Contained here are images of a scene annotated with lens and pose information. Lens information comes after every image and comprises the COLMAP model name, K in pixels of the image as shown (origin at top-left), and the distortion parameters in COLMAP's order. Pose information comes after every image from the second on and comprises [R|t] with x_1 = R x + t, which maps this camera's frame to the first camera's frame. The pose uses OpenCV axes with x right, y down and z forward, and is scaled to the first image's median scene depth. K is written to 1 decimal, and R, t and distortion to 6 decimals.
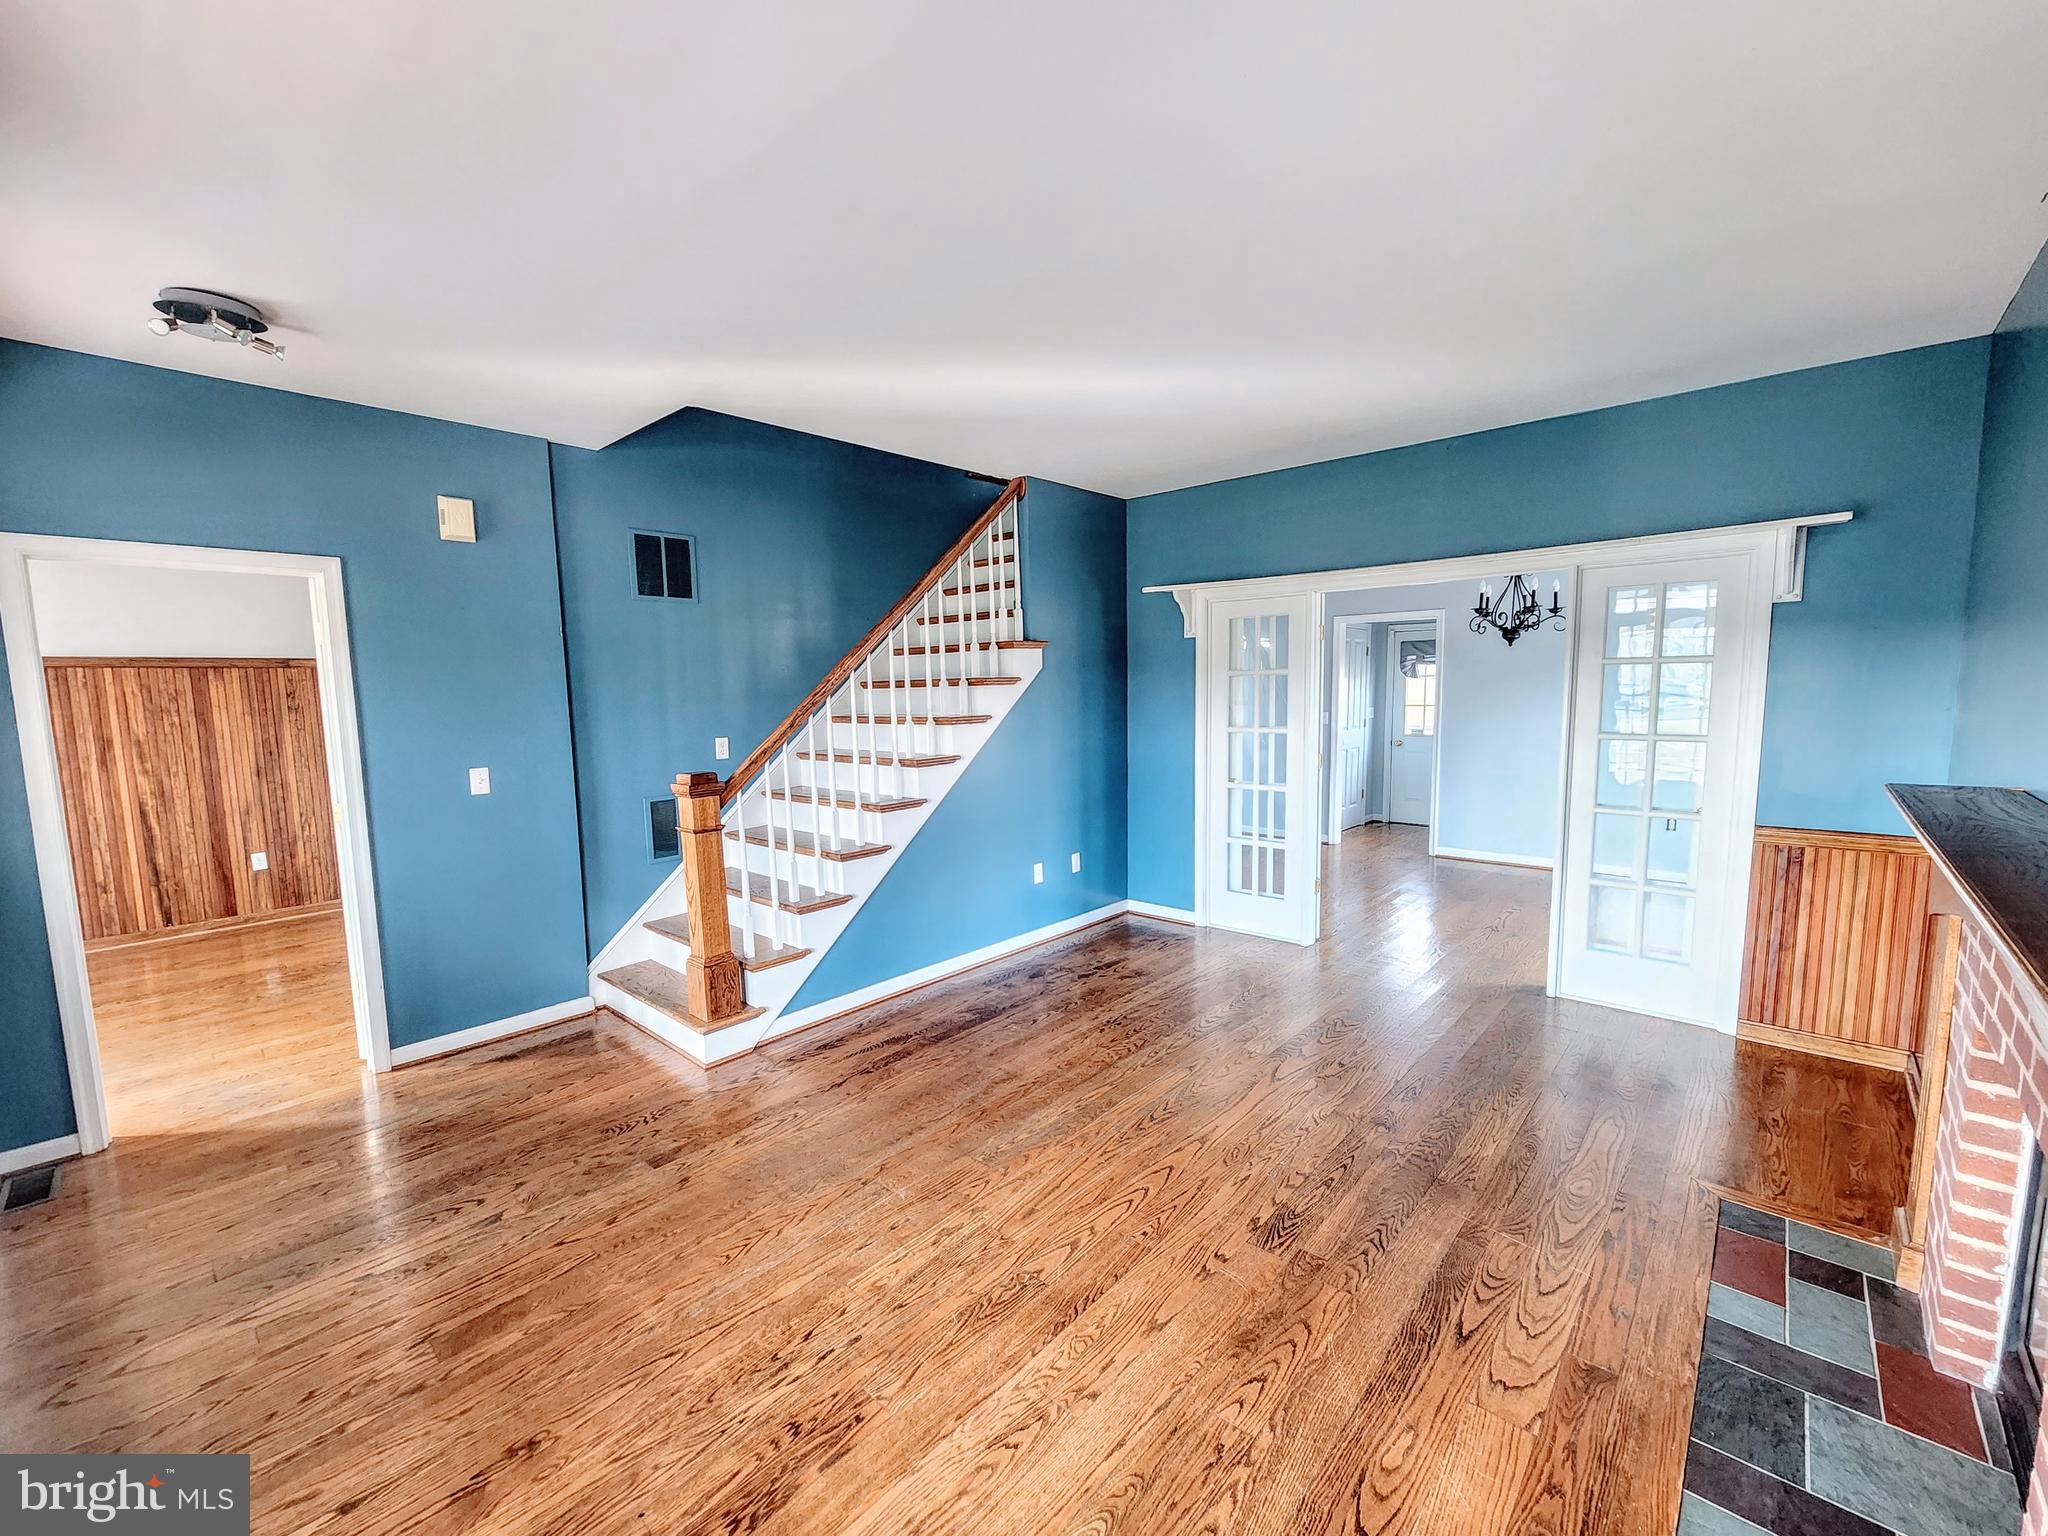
lens RADIAL K [[838.3, 0, 1028.2], [0, 838.3, 773.7], [0, 0, 1]] dist [0.003016, 0.000280]
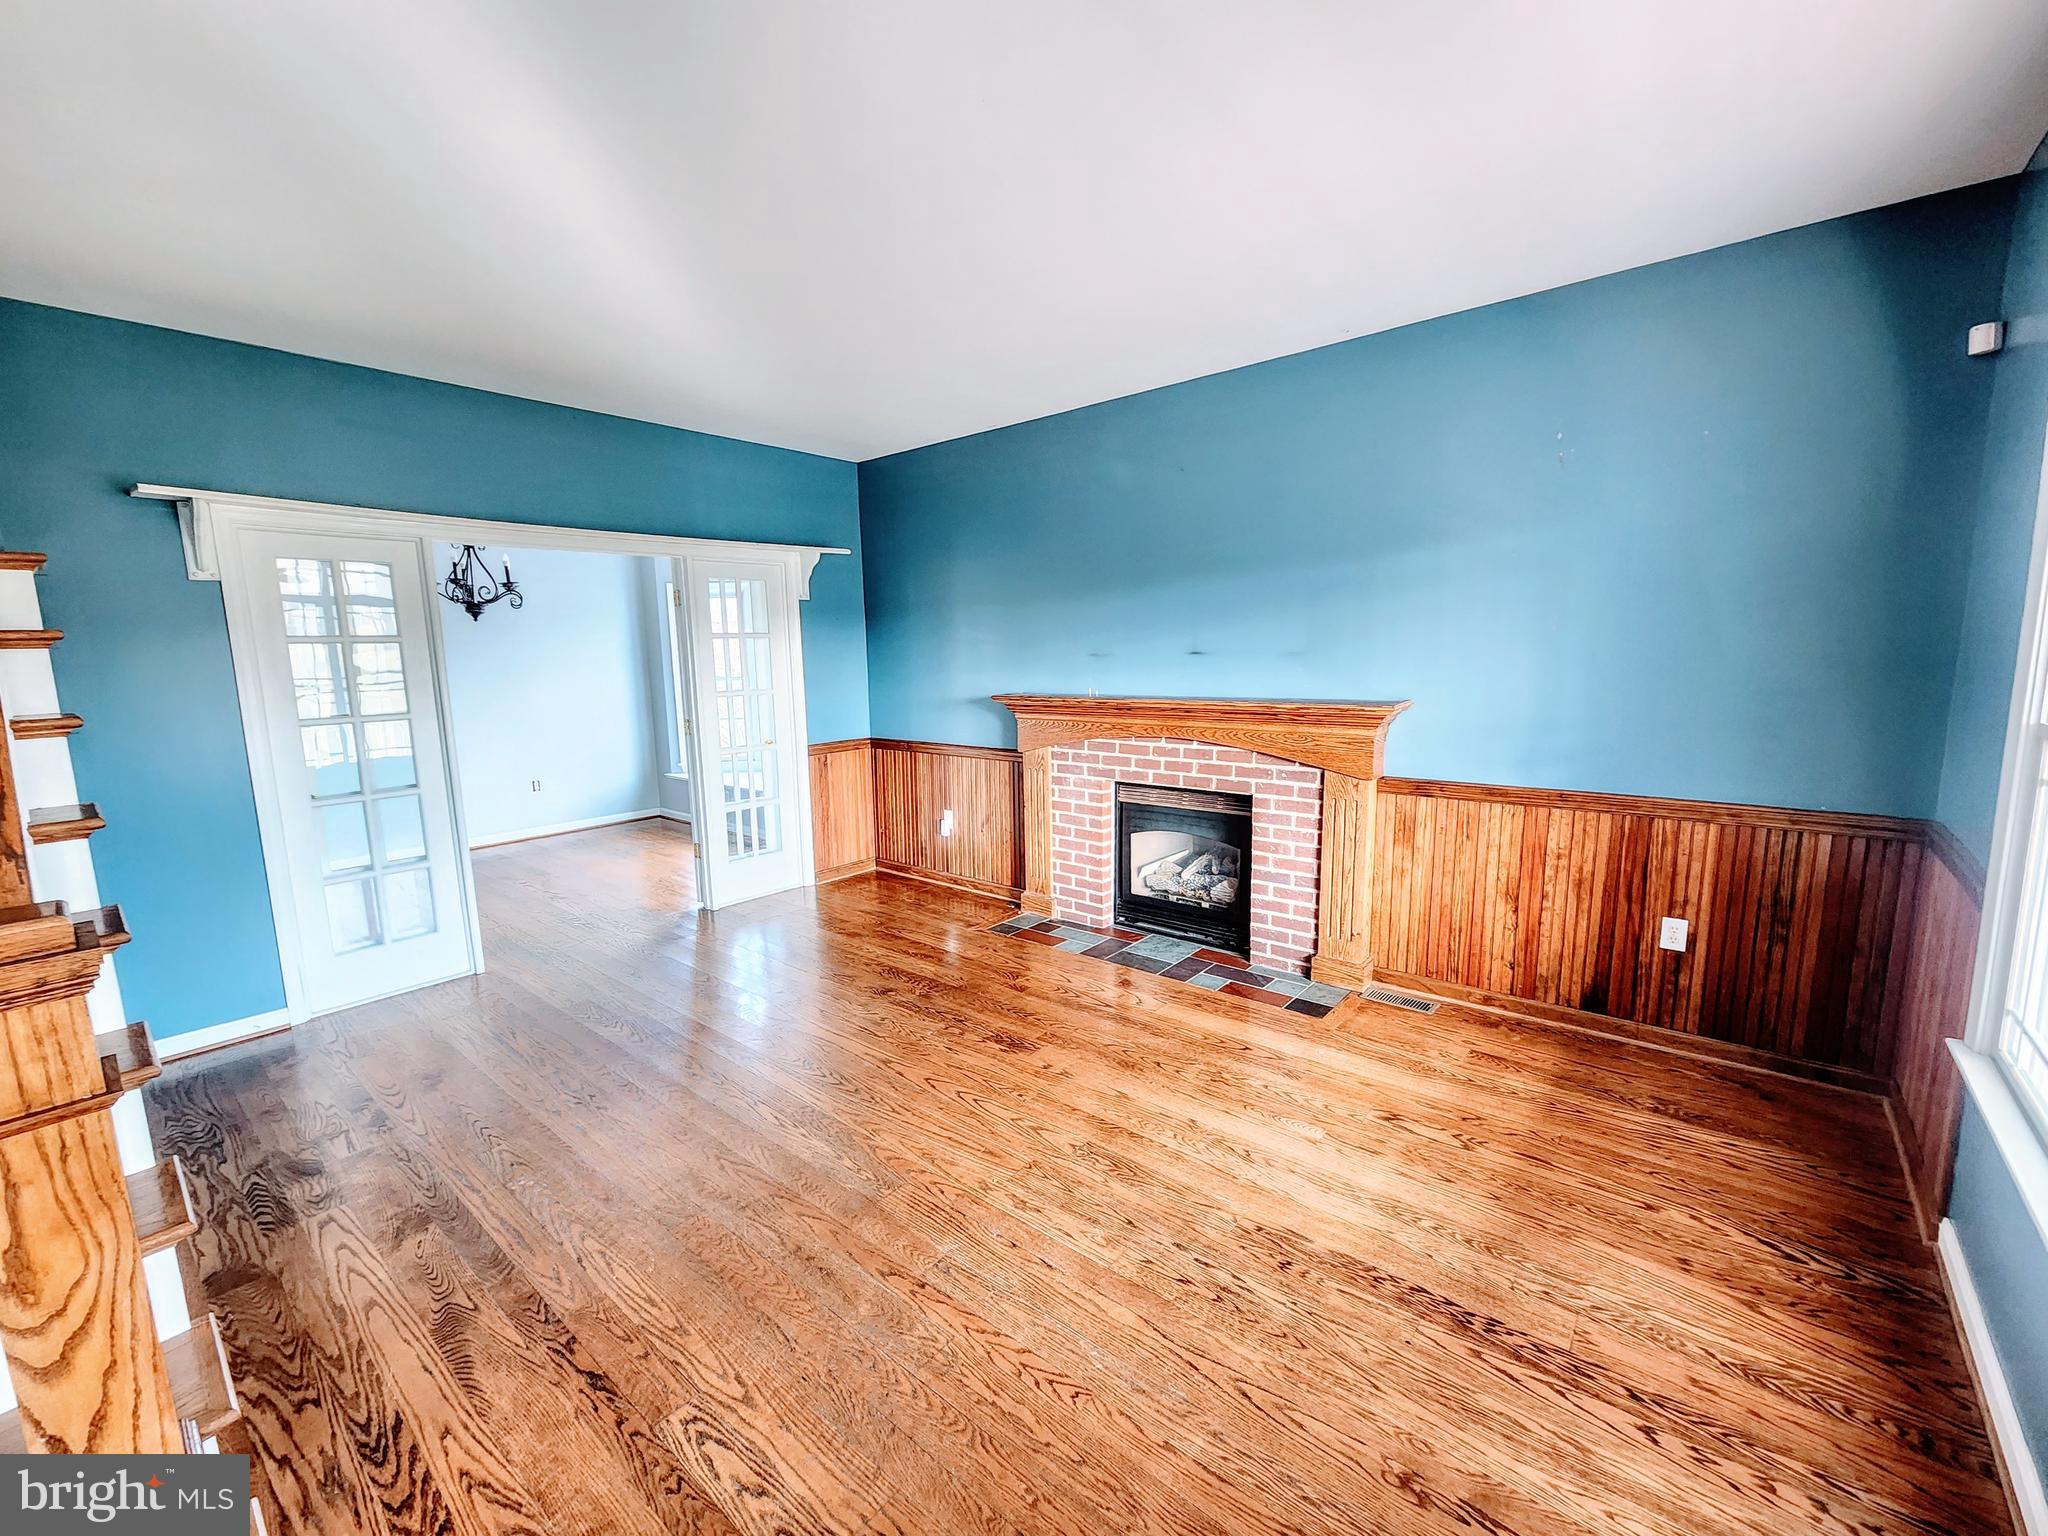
lens RADIAL K [[823.0, 0, 1024.0], [0, 823.0, 768.0], [0, 0, 1]] dist [-0.001497, -0.000143]
pose [[-0.017962, -0.128156, 0.991591, -1.092529], [0.130217, 0.983005, 0.129405, -0.067019], [-0.991323, 0.131446, -0.000969, 1.064874]]
